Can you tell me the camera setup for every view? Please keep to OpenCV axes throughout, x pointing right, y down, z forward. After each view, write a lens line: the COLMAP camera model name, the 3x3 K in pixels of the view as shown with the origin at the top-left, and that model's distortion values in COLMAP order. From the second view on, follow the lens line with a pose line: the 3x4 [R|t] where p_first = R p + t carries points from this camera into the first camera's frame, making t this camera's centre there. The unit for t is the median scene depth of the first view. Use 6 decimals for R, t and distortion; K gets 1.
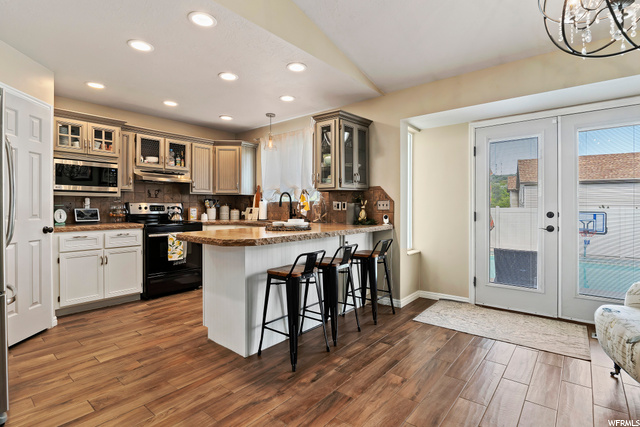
lens RADIAL K [[312.8, 0, 316.9], [0, 312.8, 210.2], [0, 0, 1]] dist [-0.010954, -0.000378]
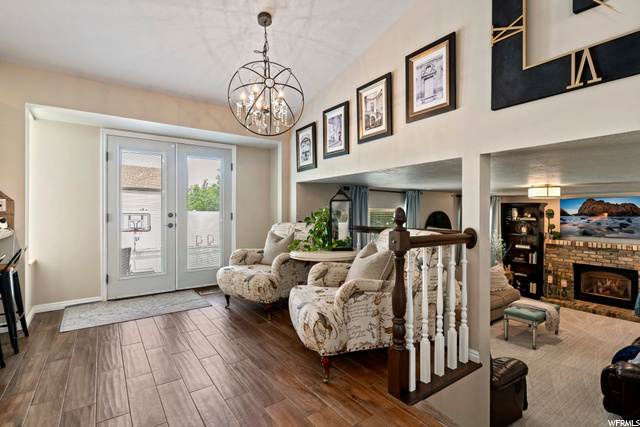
lens RADIAL K [[304.2, 0, 320.0], [0, 304.2, 213.5], [0, 0, 1]] dist [0.002426, 0.000645]
pose [[0.252698, -0.007167, 0.967519, -0.321180], [0.003593, 0.999973, 0.006469, 0.001471], [-0.967539, 0.001842, 0.252717, 0.035184]]
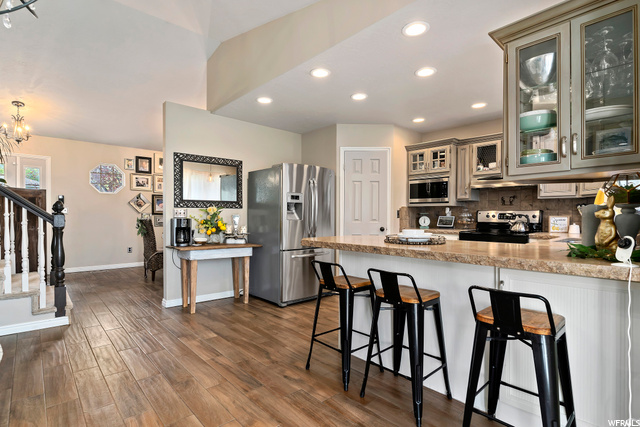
lens RADIAL K [[312.8, 0, 316.9], [0, 312.8, 210.2], [0, 0, 1]] dist [-0.010954, -0.000378]
pose [[-0.124737, -0.020890, -0.991970, 0.587977], [-0.018852, 0.999648, -0.018681, 0.003811], [0.992011, 0.016371, -0.125087, 0.703000]]
